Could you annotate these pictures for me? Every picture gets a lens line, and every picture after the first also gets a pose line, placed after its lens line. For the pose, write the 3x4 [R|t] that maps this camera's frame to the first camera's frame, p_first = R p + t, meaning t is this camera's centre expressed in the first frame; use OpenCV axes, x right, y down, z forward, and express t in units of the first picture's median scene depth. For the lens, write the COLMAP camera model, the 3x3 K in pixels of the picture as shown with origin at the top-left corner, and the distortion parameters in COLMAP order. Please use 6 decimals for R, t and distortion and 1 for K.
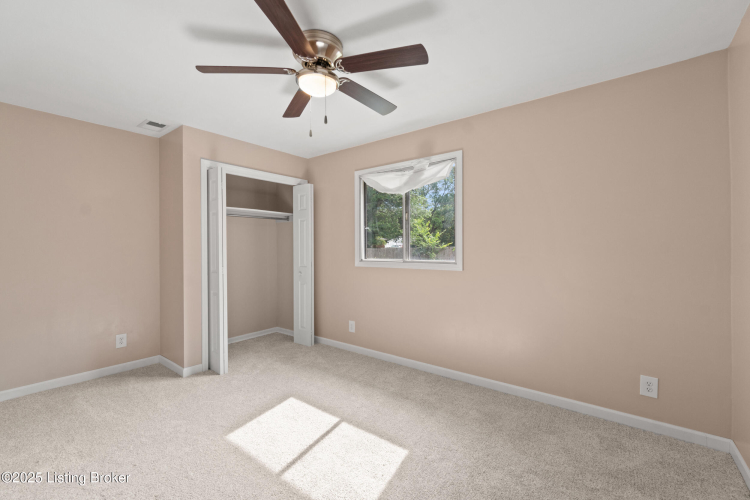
lens RADIAL K [[324.3, 0, 375.0], [0, 324.3, 247.6], [0, 0, 1]] dist [-0.001467, 0.000157]
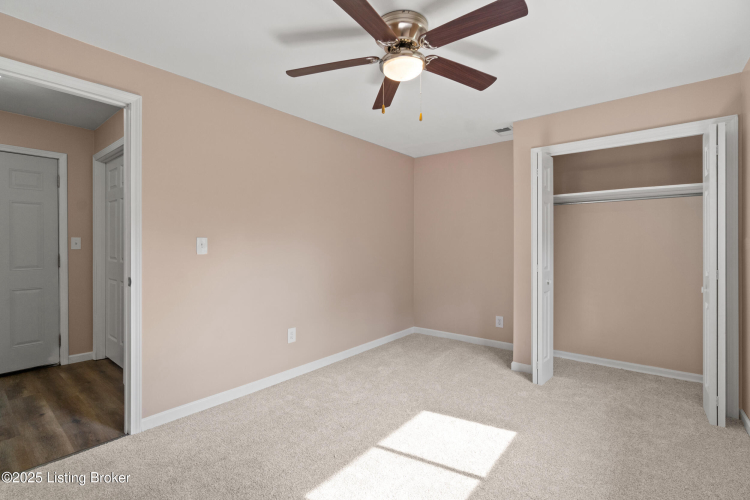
lens RADIAL K [[345.8, 0, 363.2], [0, 345.8, 247.0], [0, 0, 1]] dist [-0.007316, 0.000348]
pose [[-0.031375, 0.009058, -0.999467, 0.510532], [-0.000710, 0.999958, 0.009085, 0.004309], [0.999507, 0.000995, -0.031367, 0.573107]]
